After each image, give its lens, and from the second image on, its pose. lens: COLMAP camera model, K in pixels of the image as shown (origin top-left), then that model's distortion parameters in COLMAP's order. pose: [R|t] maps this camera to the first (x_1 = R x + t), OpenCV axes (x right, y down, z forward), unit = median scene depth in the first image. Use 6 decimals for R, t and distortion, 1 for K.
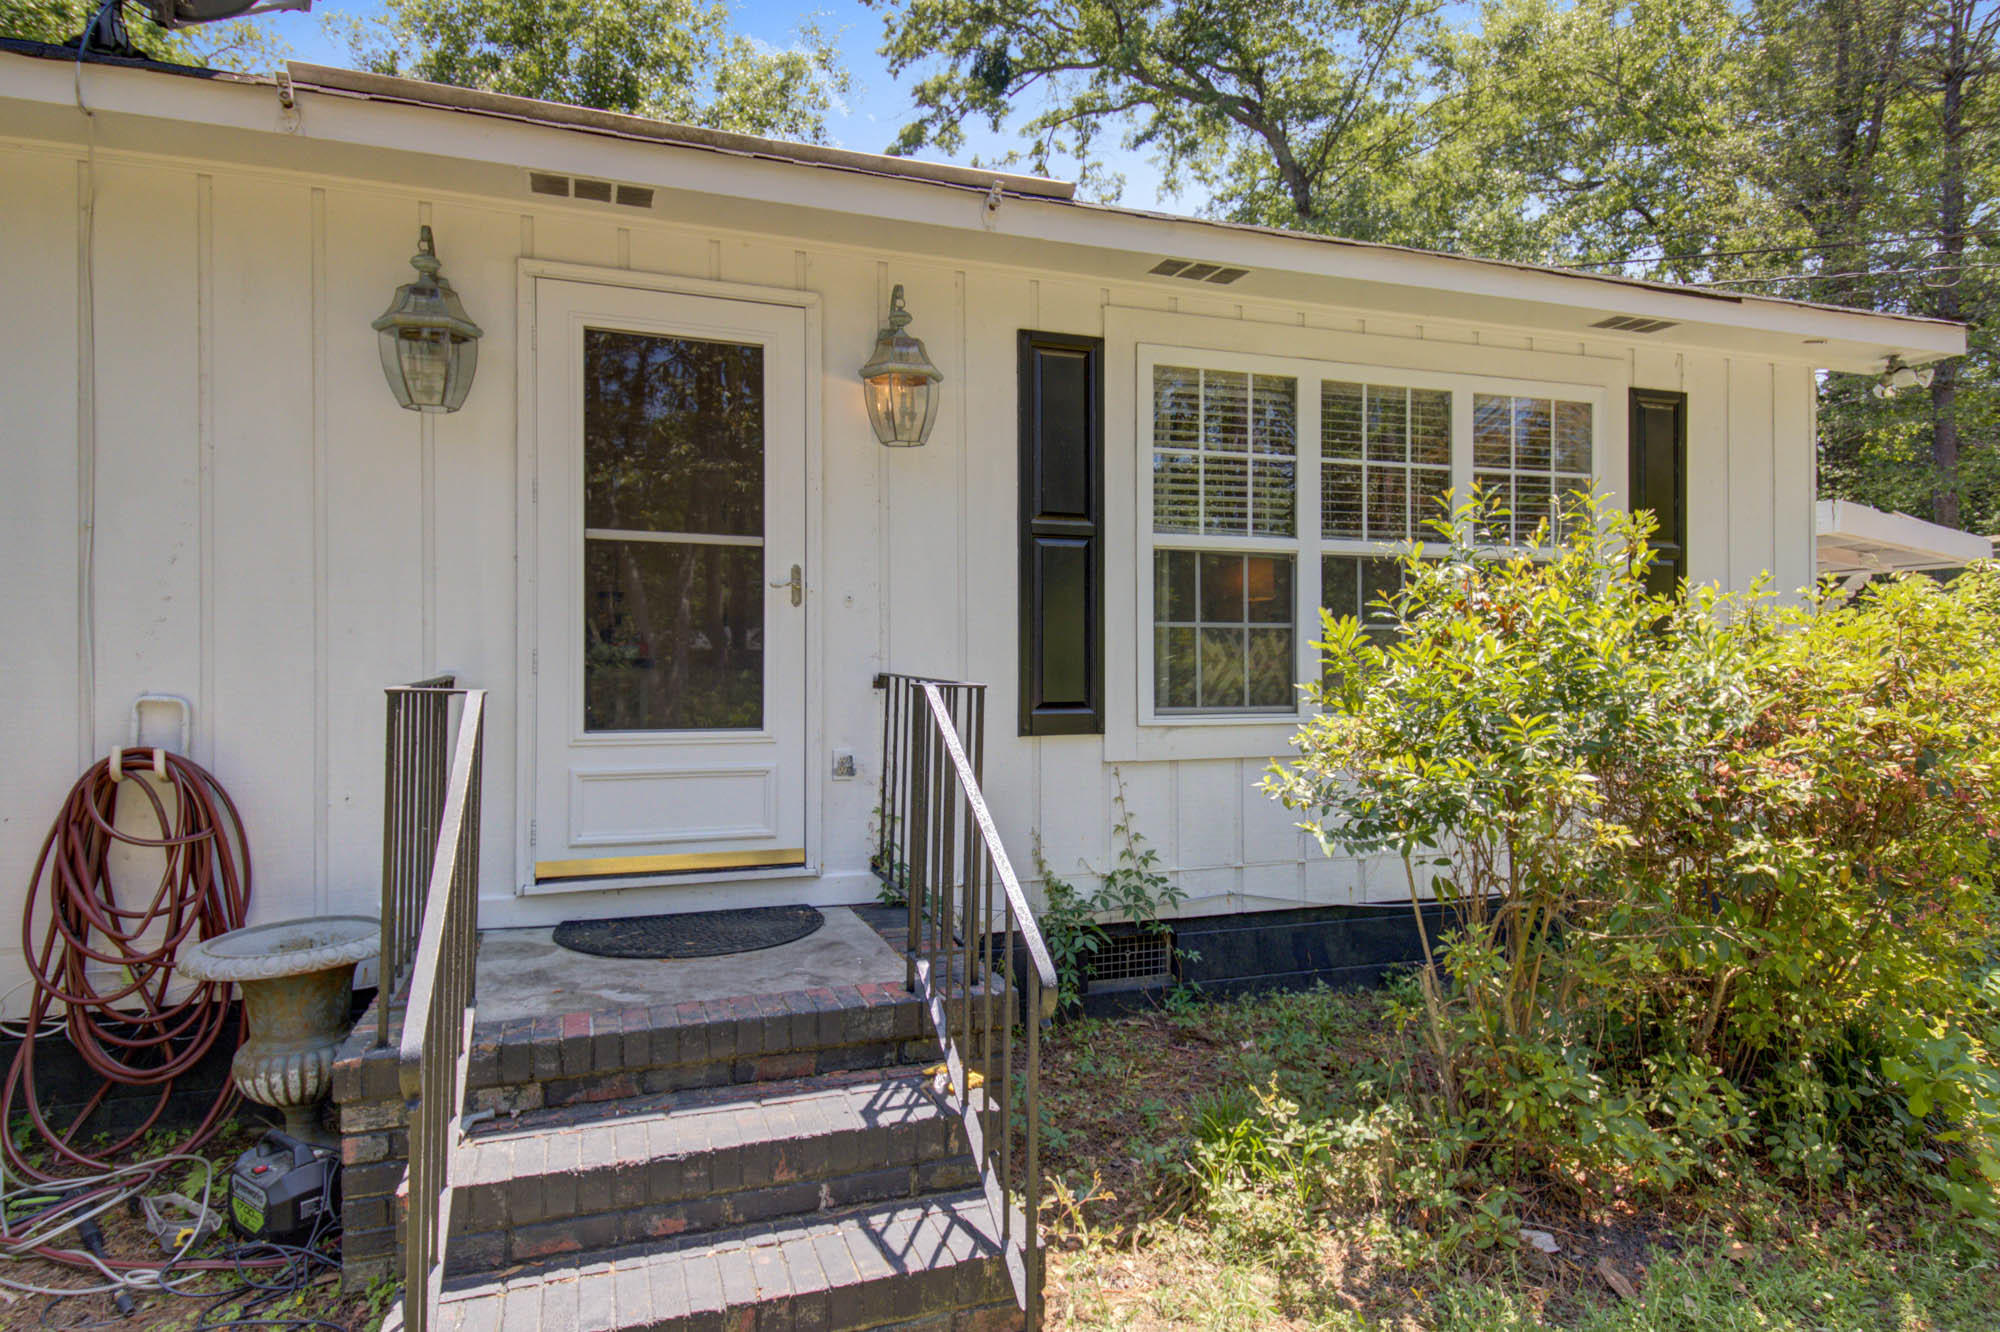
lens RADIAL K [[1146.5, 0, 1000.0], [0, 1146.5, 666.0], [0, 0, 1]] dist [0.097634, -0.082896]
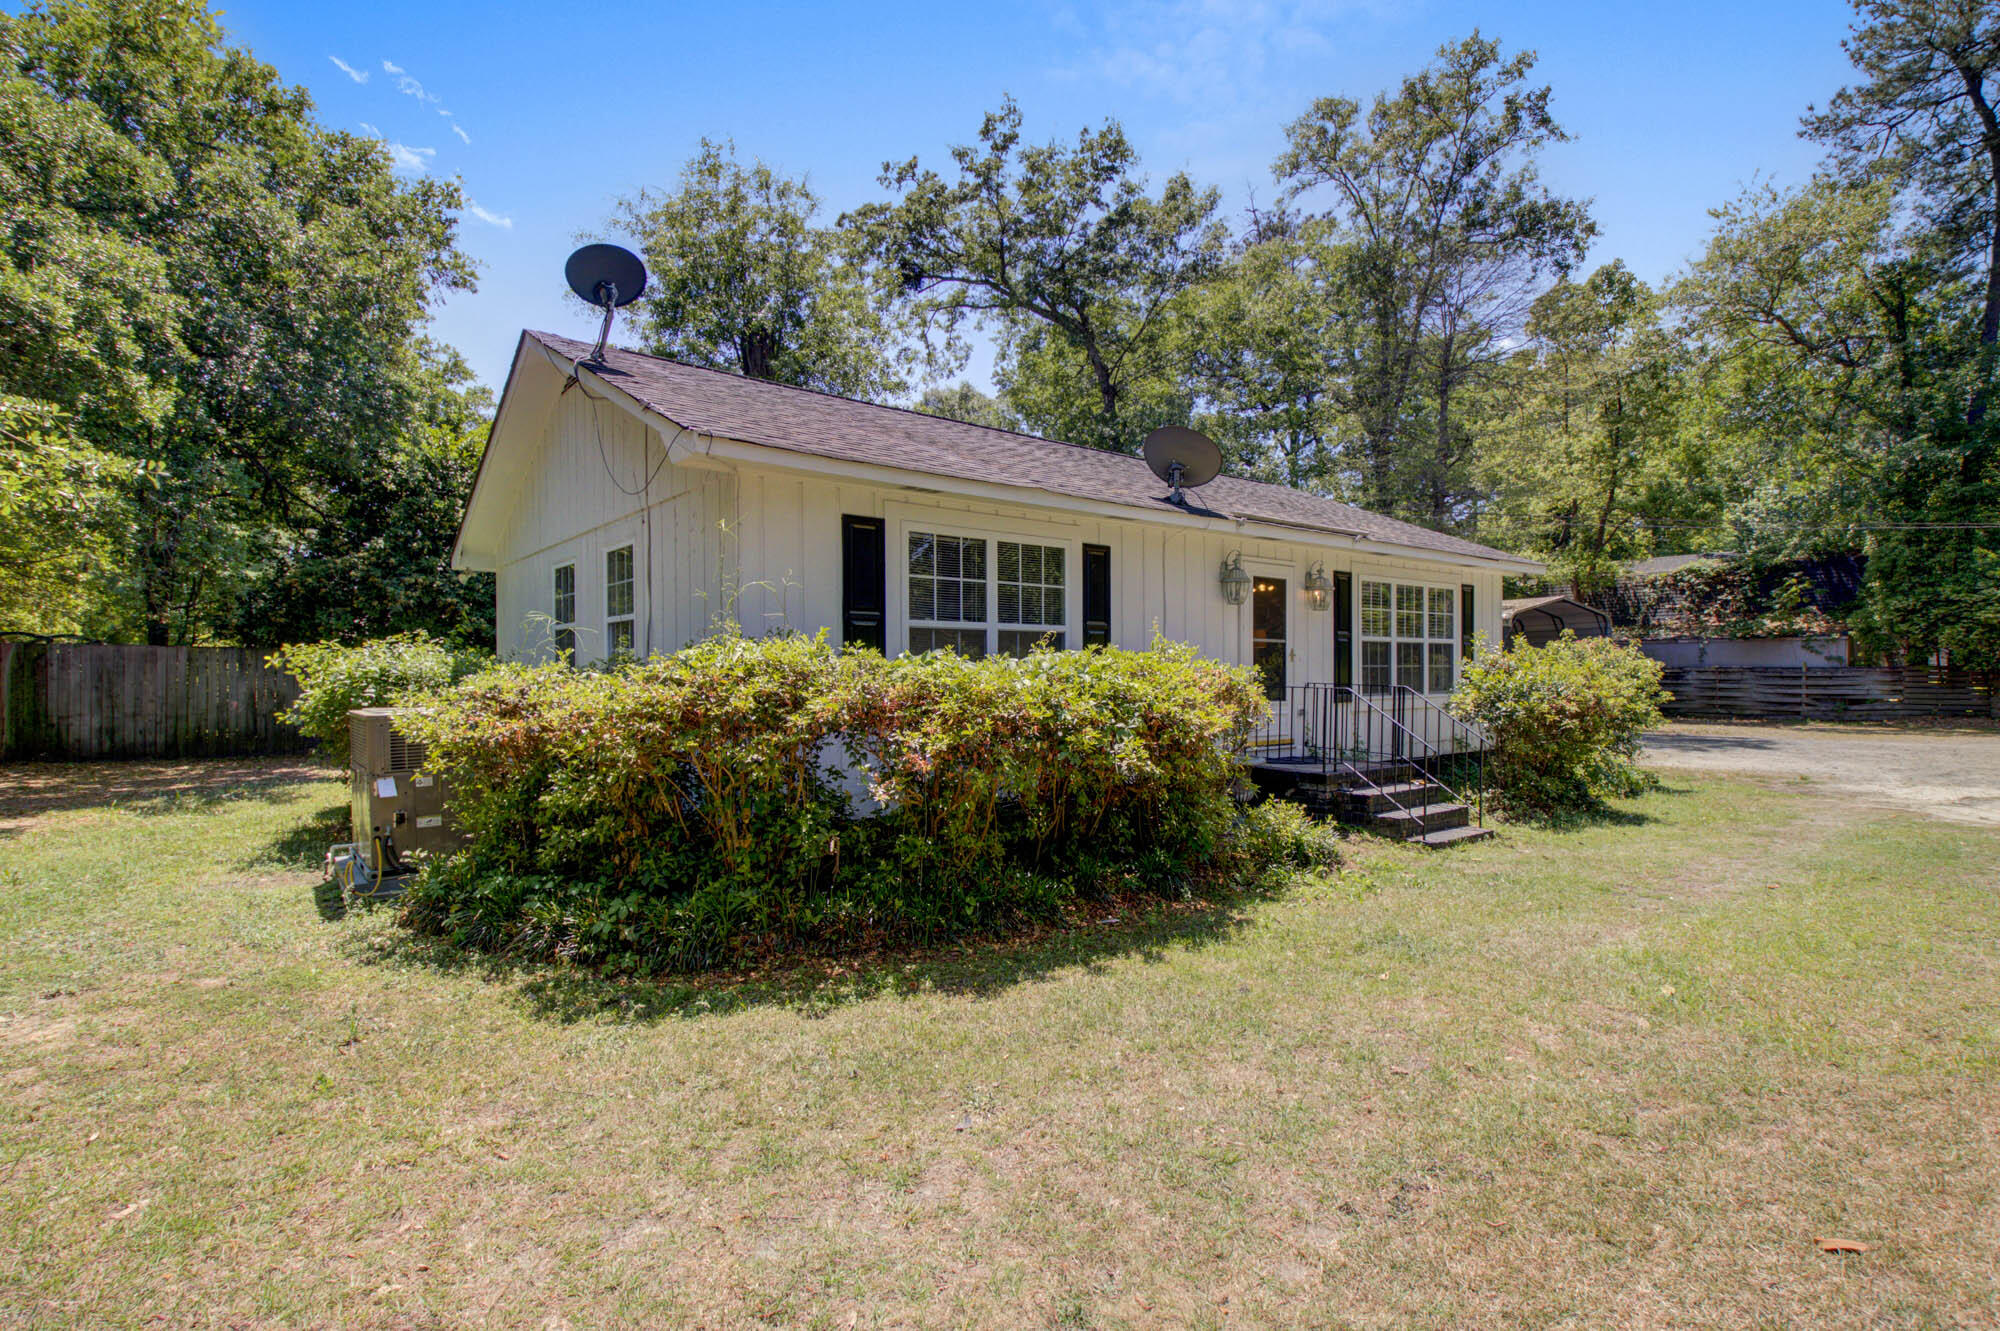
lens RADIAL K [[926.0, 0, 995.0], [0, 926.0, 660.5], [0, 0, 1]] dist [0.037174, -0.022725]
pose [[0.947731, 0.007379, 0.318985, -1.572031], [-0.007231, 0.999972, -0.001648, -0.038513], [-0.318989, -0.000745, 0.947758, -1.033246]]
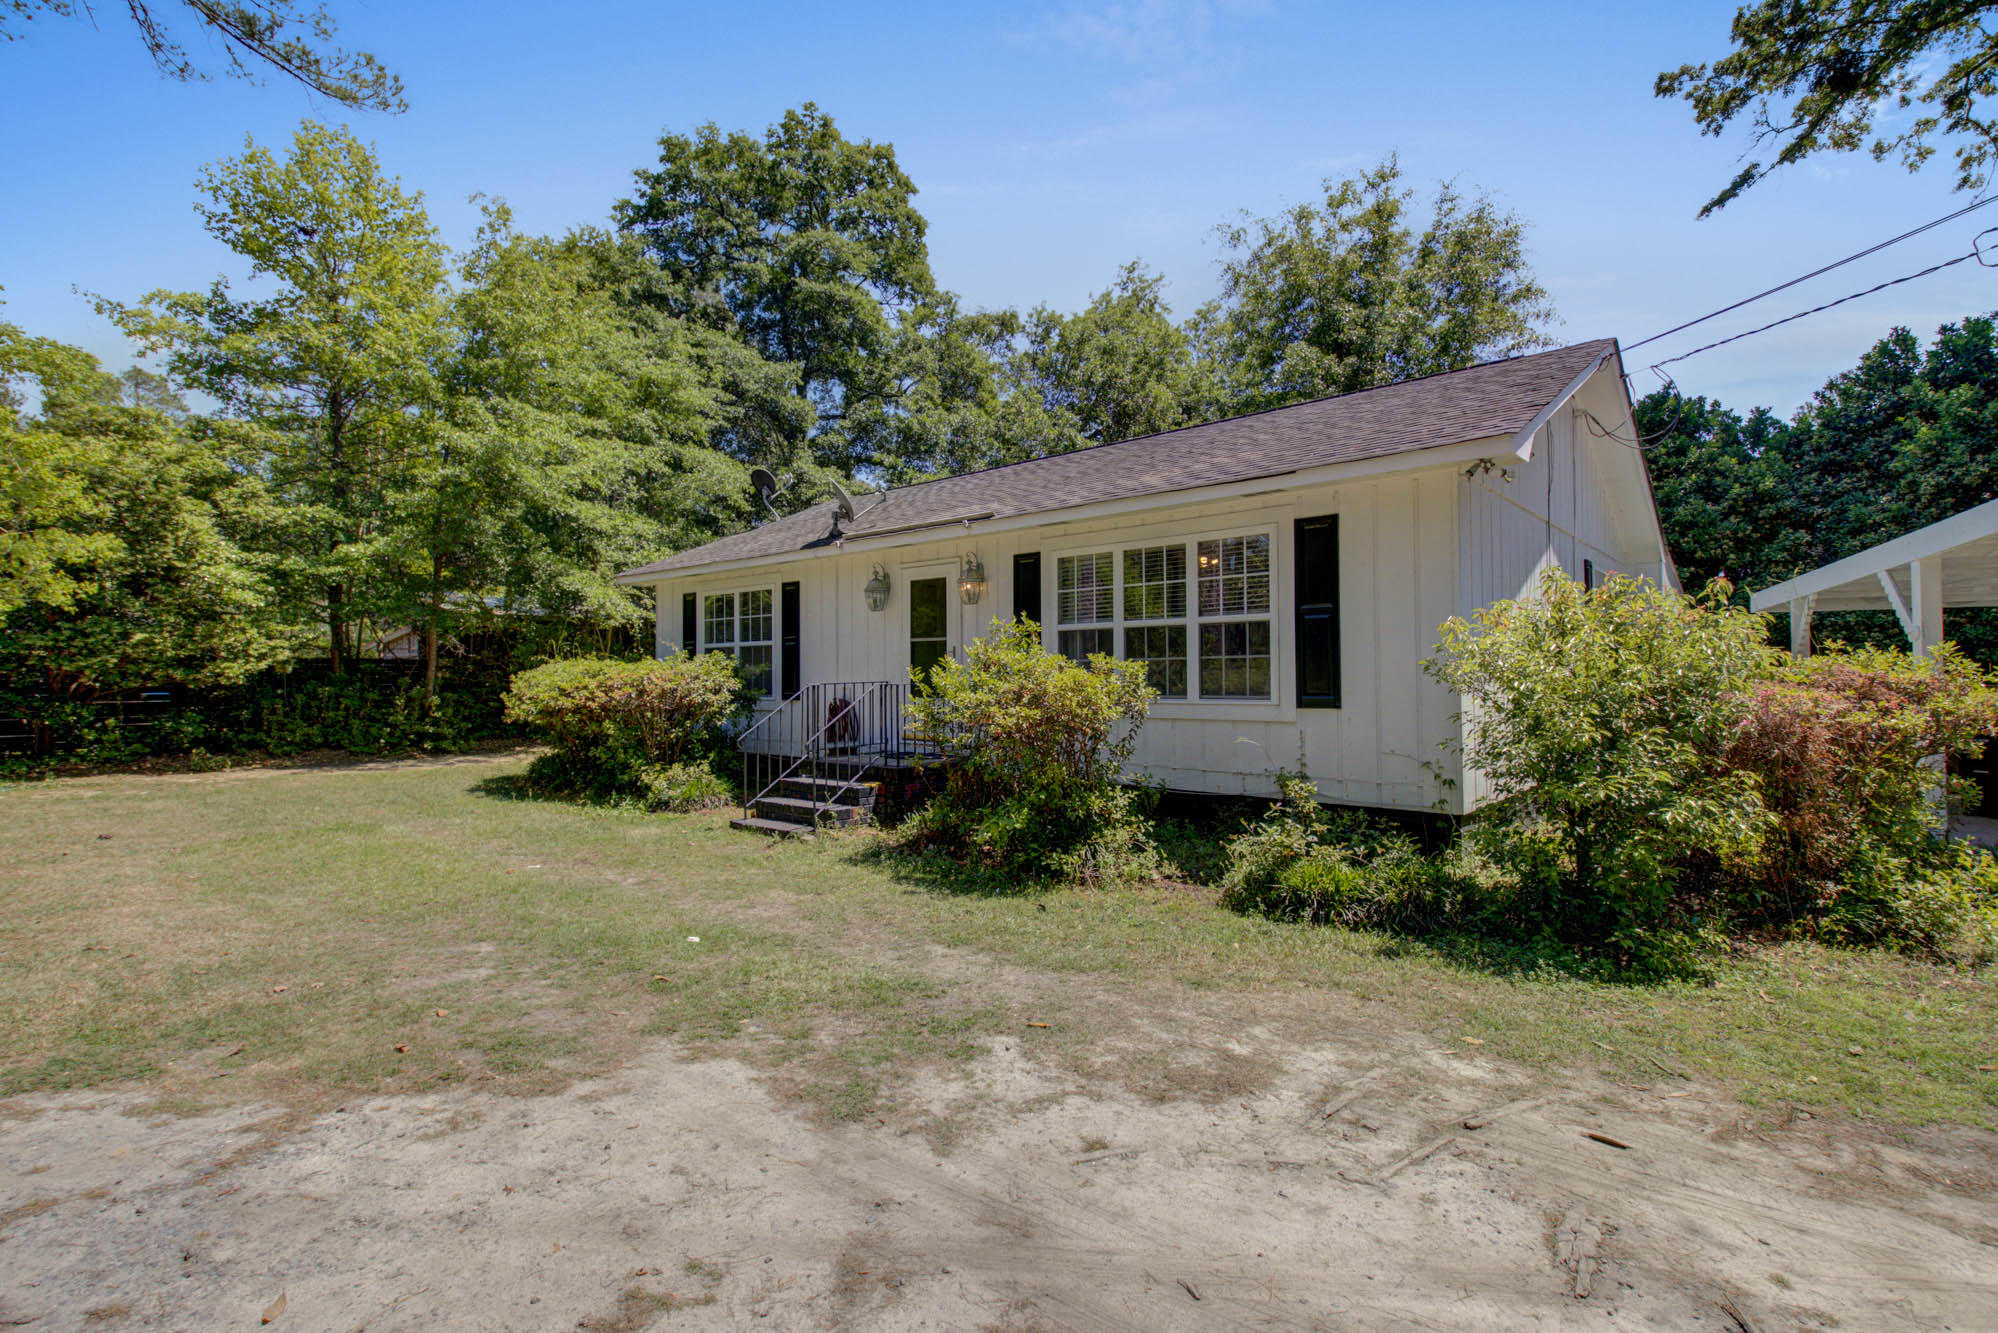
lens RADIAL K [[925.1, 0, 994.0], [0, 925.1, 661.5], [0, 0, 1]] dist [0.037174, -0.022725]
pose [[0.492048, -0.015262, -0.870434, 1.811963], [0.008791, 0.999882, -0.012562, -0.011168], [0.870524, -0.001471, 0.492124, -0.113142]]
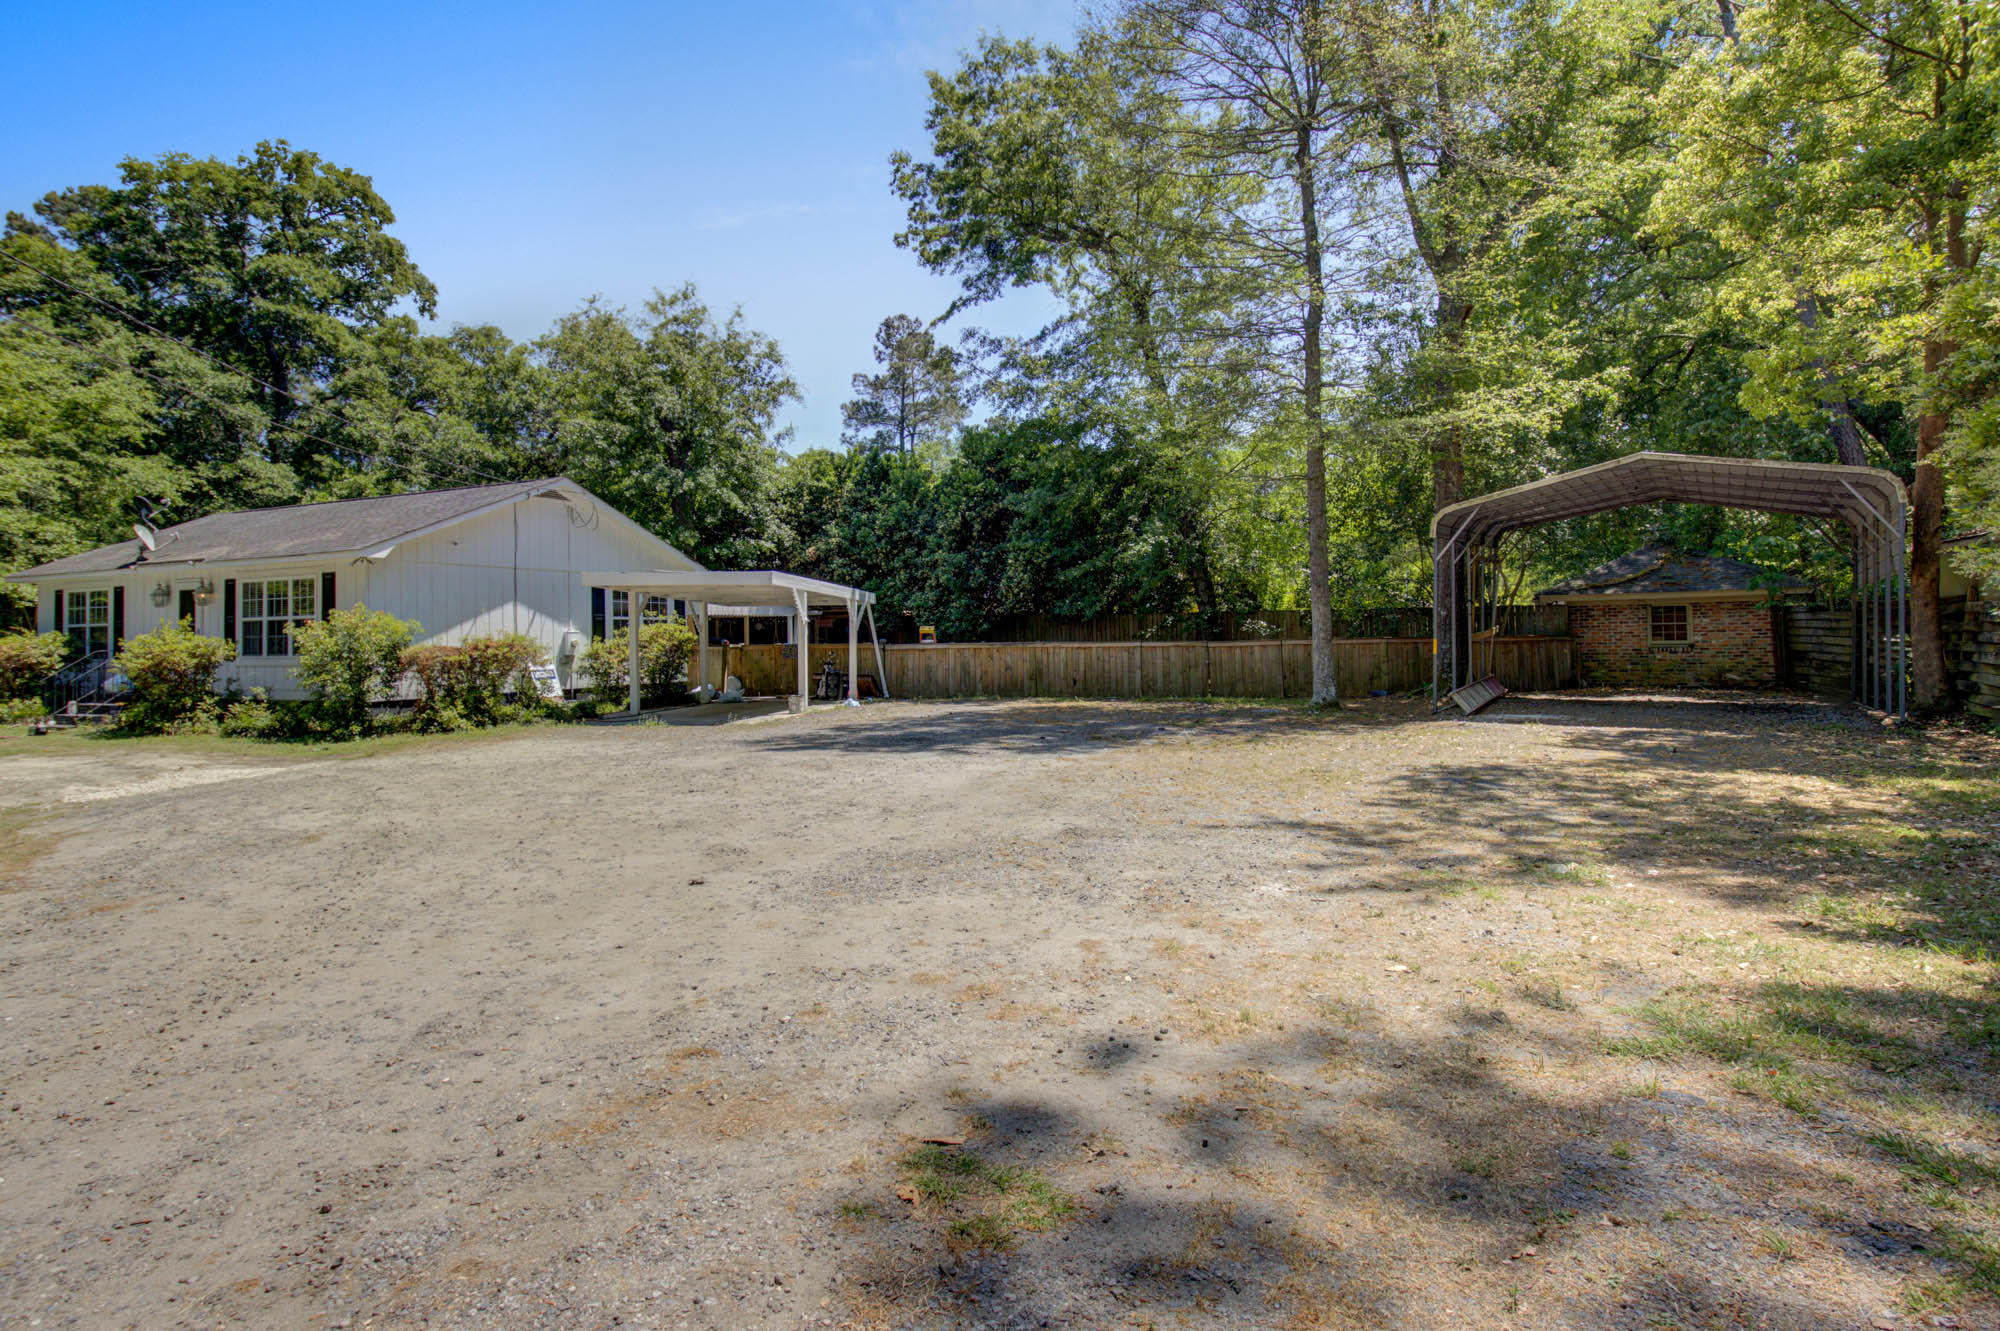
lens RADIAL K [[1034.8, 0, 1002.4], [0, 1034.8, 615.6], [0, 0, 1]] dist [0.001083, -0.011050]
pose [[0.715740, -0.020651, -0.698061, 5.356028], [0.016115, 0.999785, -0.013054, -0.018934], [0.698181, -0.001906, 0.715919, 0.139678]]
